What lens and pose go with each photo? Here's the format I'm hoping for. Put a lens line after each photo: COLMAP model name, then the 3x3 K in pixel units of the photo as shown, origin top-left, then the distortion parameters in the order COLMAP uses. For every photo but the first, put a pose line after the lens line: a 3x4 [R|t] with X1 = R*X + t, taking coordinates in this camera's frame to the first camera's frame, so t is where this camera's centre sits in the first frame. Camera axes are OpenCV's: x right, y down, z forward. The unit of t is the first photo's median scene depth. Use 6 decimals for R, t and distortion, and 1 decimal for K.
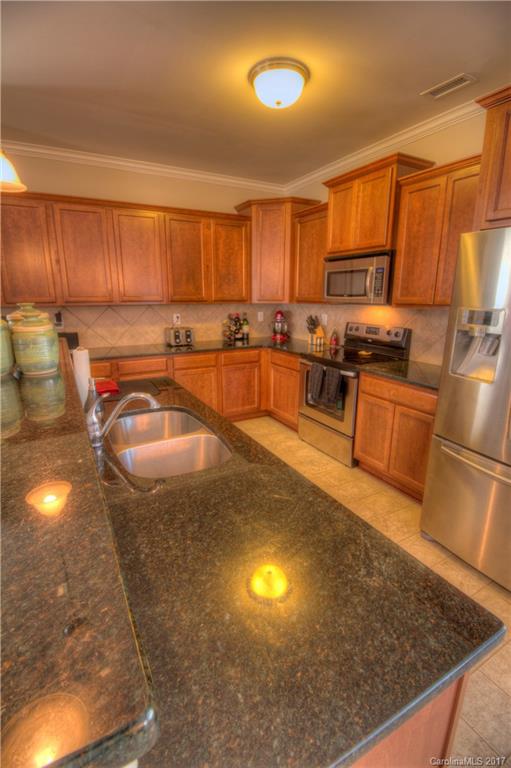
lens RADIAL K [[355.7, 0, 254.0], [0, 355.7, 379.4], [0, 0, 1]] dist [-0.000874, -0.013146]
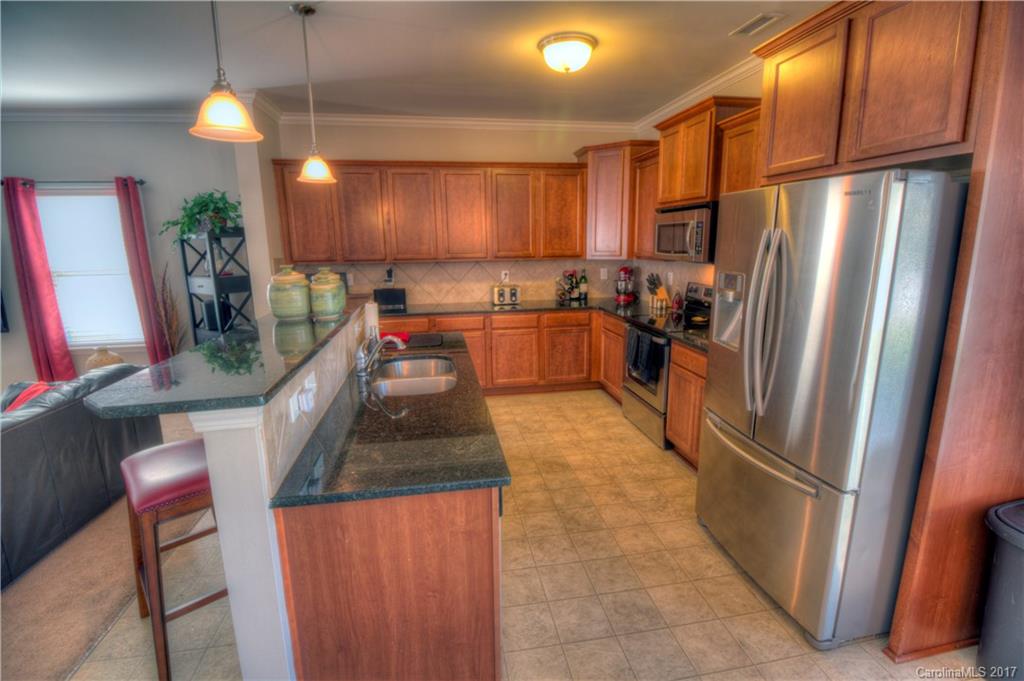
lens RADIAL K [[474.3, 0, 517.7], [0, 474.3, 332.4], [0, 0, 1]] dist [-0.000874, -0.013146]
pose [[0.948145, 0.047291, -0.314301, 0.243562], [-0.060529, 0.997638, -0.032489, 0.018810], [0.312022, 0.049829, 0.948767, -0.187380]]
